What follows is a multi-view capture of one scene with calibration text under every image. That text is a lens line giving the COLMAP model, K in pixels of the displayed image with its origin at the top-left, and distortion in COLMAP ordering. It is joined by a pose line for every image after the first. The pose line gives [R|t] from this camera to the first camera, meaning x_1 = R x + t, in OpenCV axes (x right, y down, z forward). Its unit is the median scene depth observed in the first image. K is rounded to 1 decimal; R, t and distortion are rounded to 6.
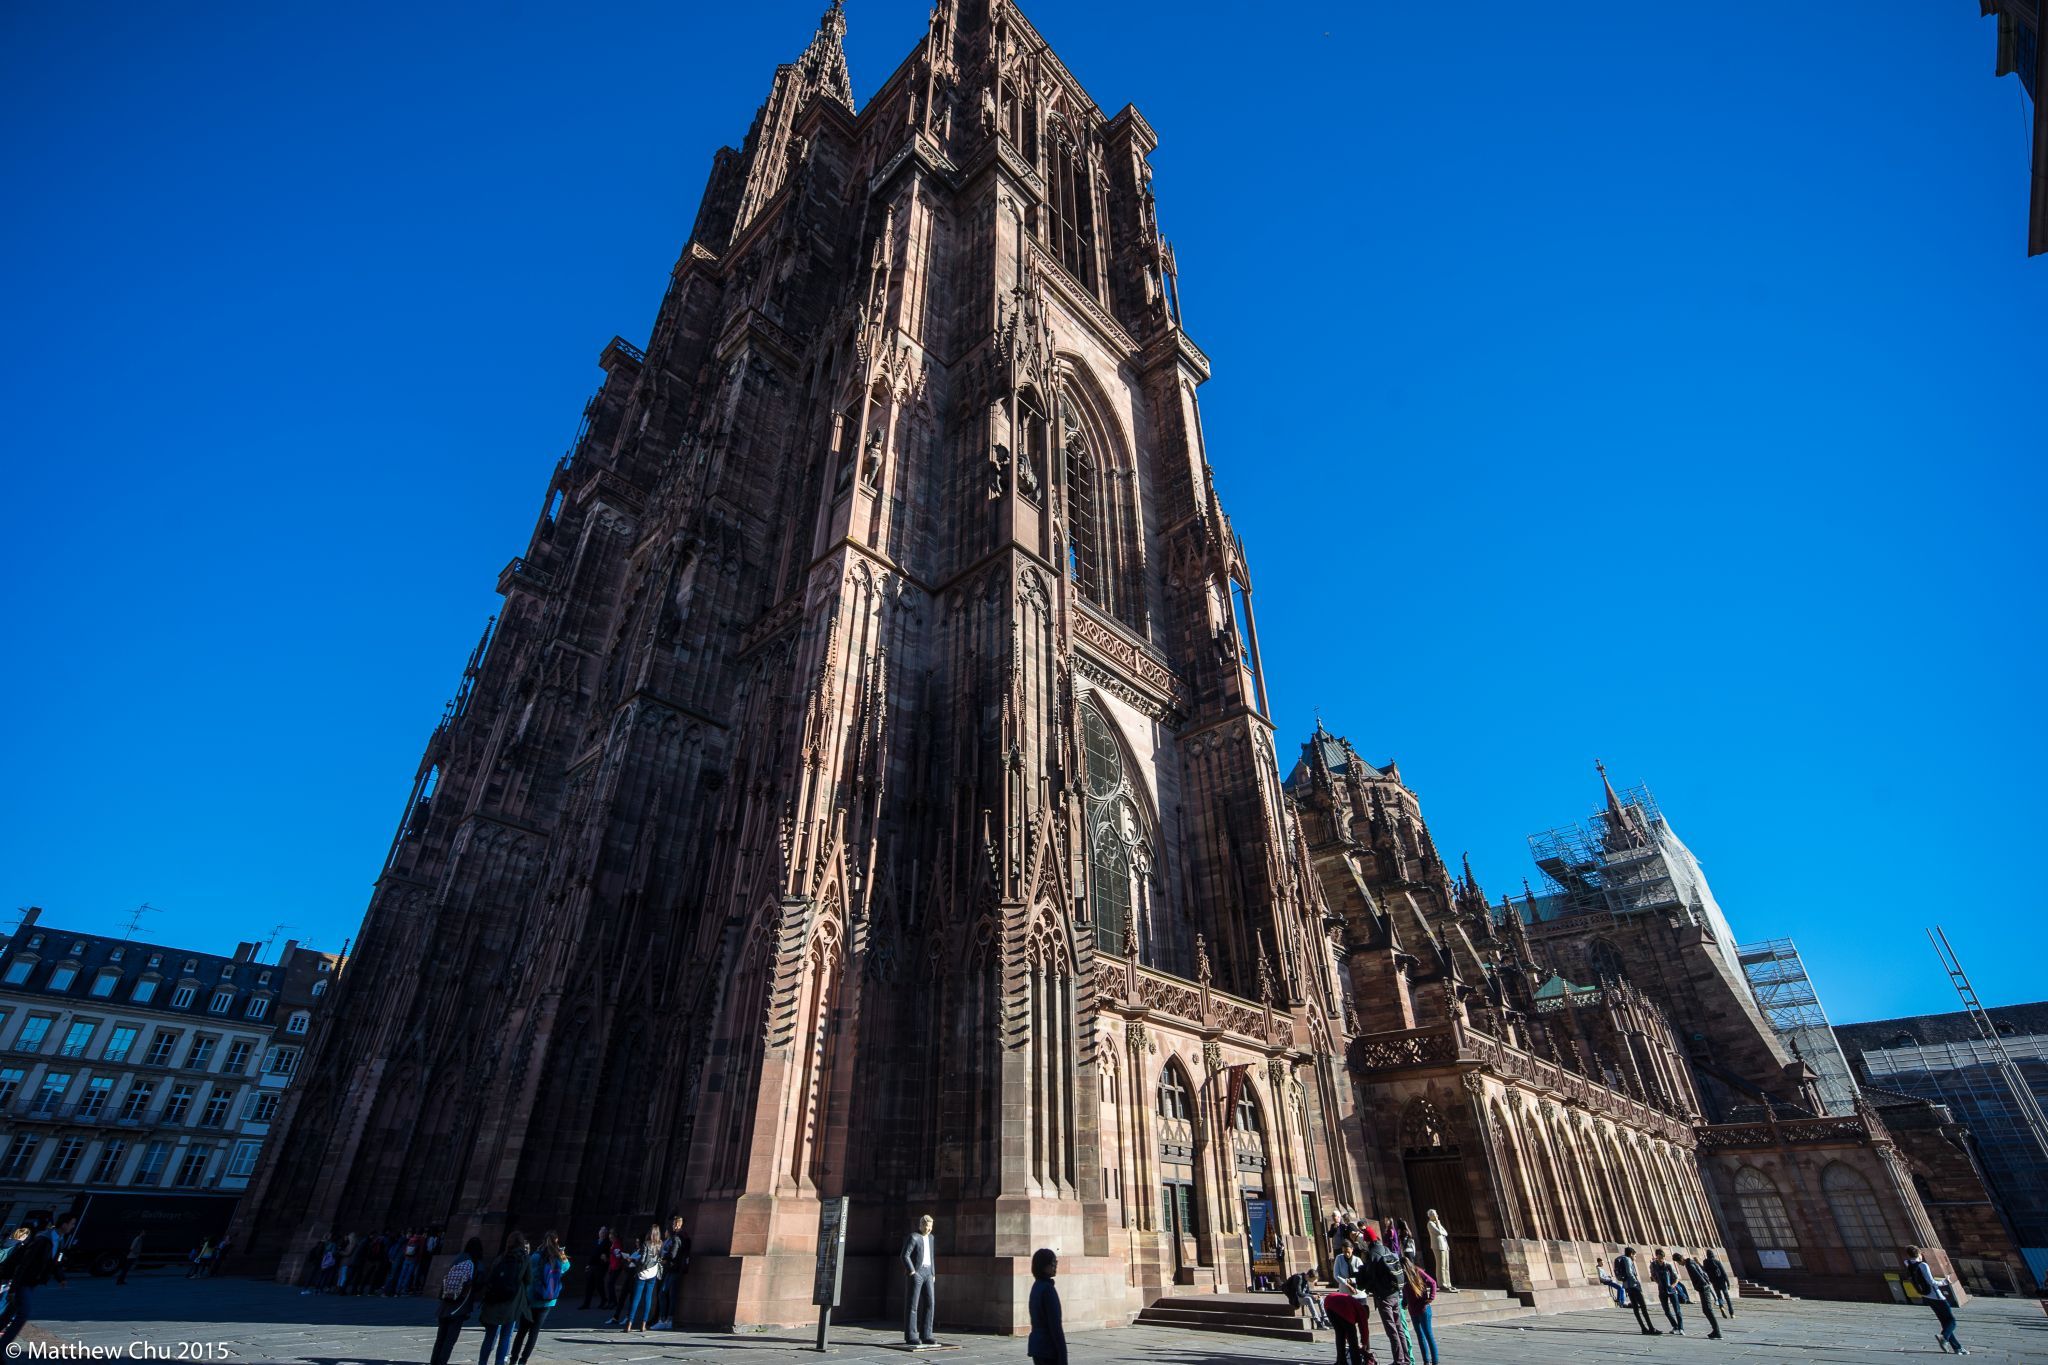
lens RADIAL K [[914.1, 0, 1024.0], [0, 914.1, 682.5], [0, 0, 1]] dist [0.001456, 0.000068]
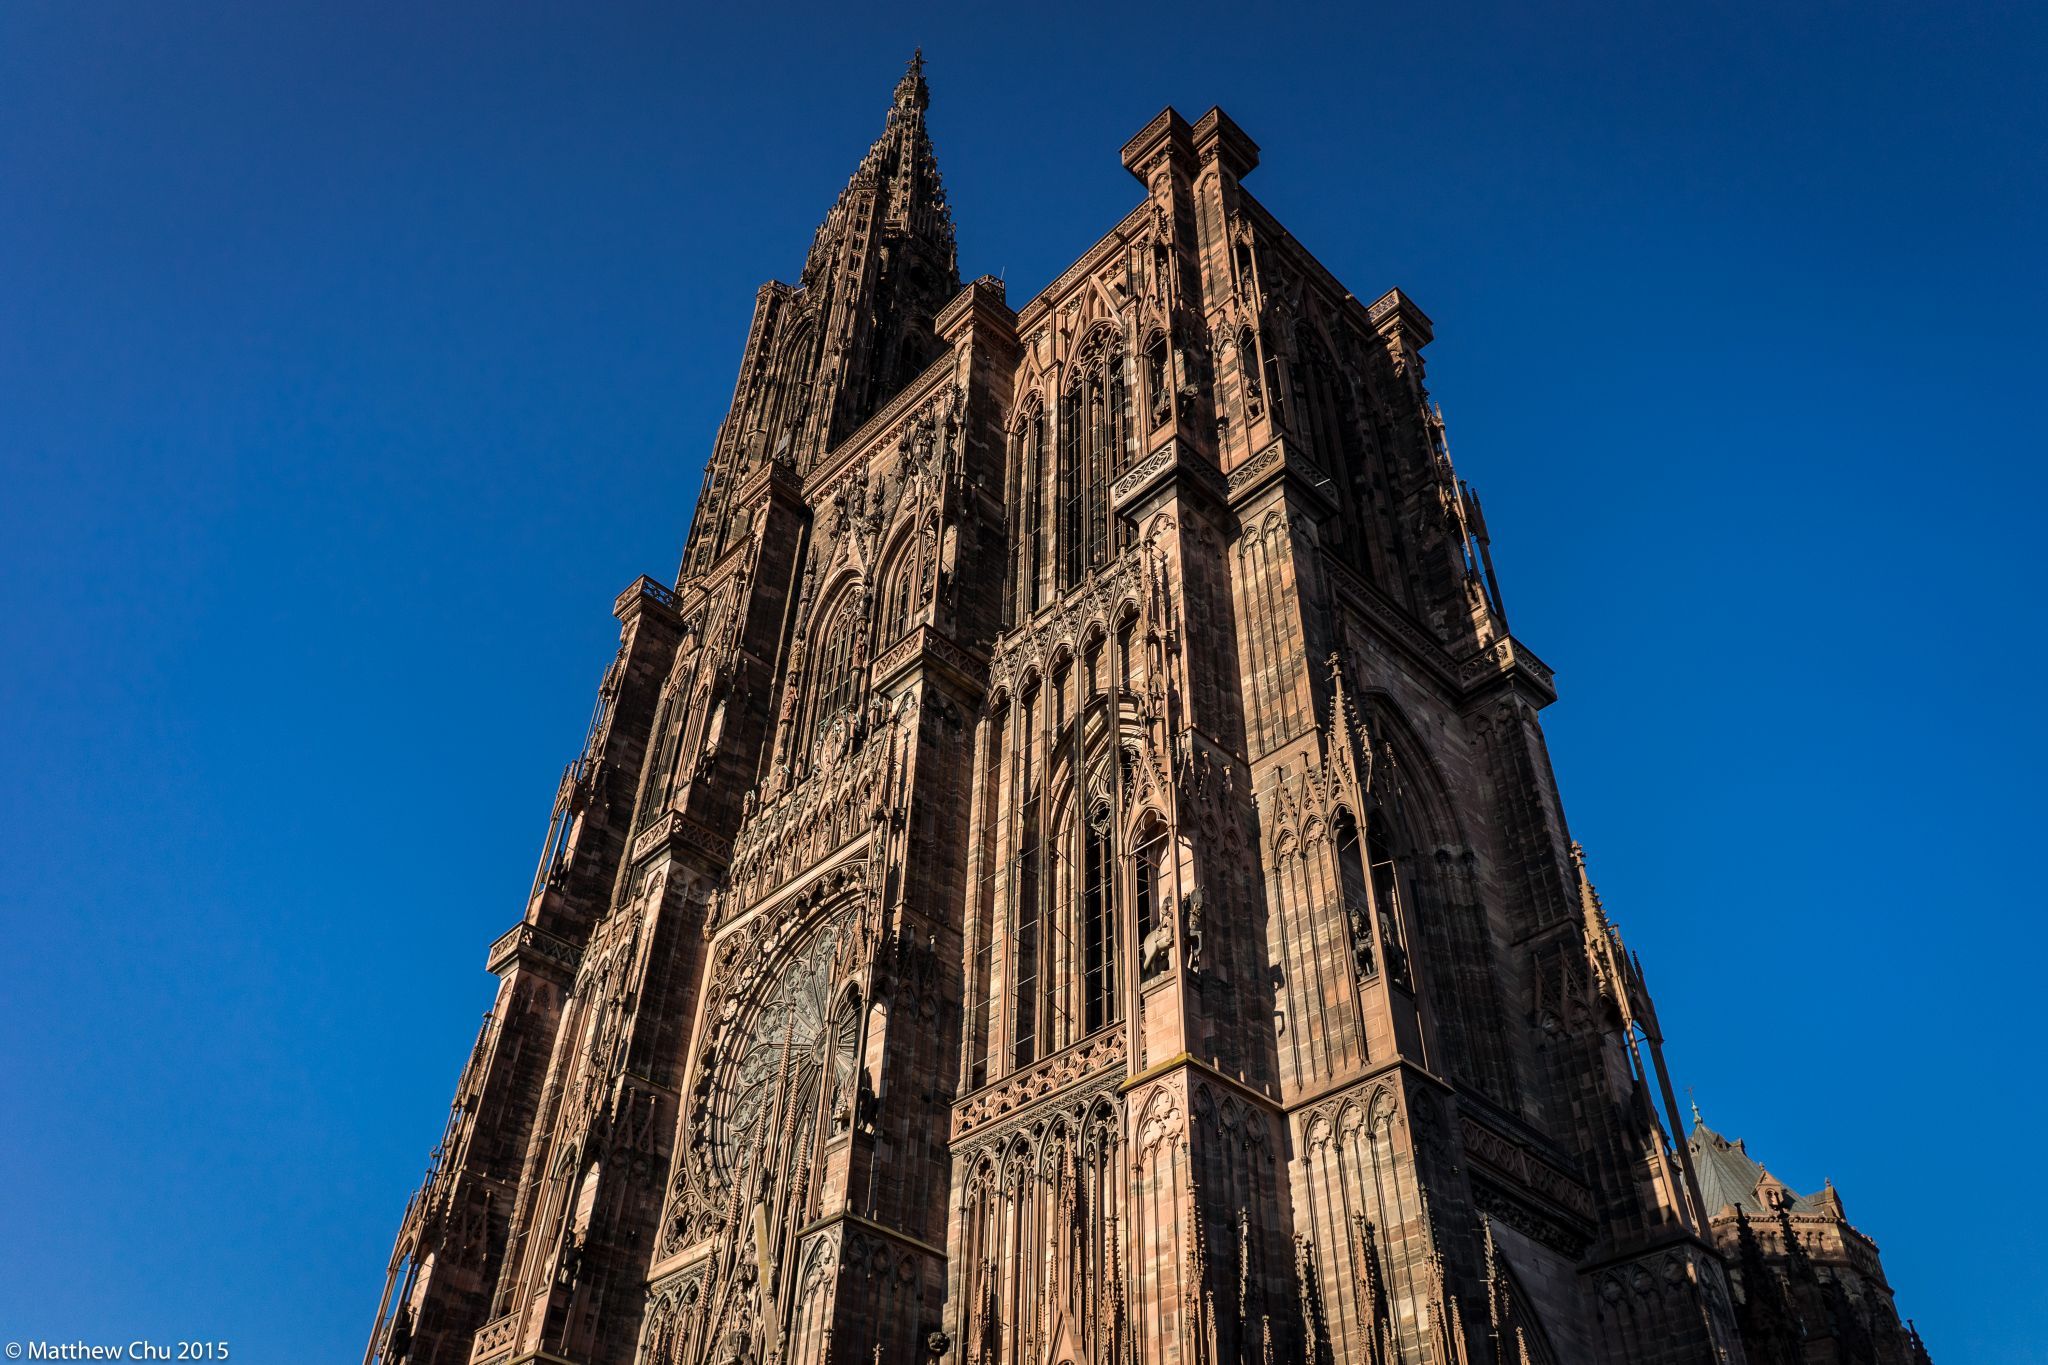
lens RADIAL K [[1547.5, 0, 1024.0], [0, 1547.5, 682.5], [0, 0, 1]] dist [-0.004112, -0.002326]
pose [[0.997835, -0.015375, -0.063947, -0.152422], [0.003027, 0.981997, -0.188871, -0.140479], [0.065700, 0.188269, 0.979918, -0.230841]]
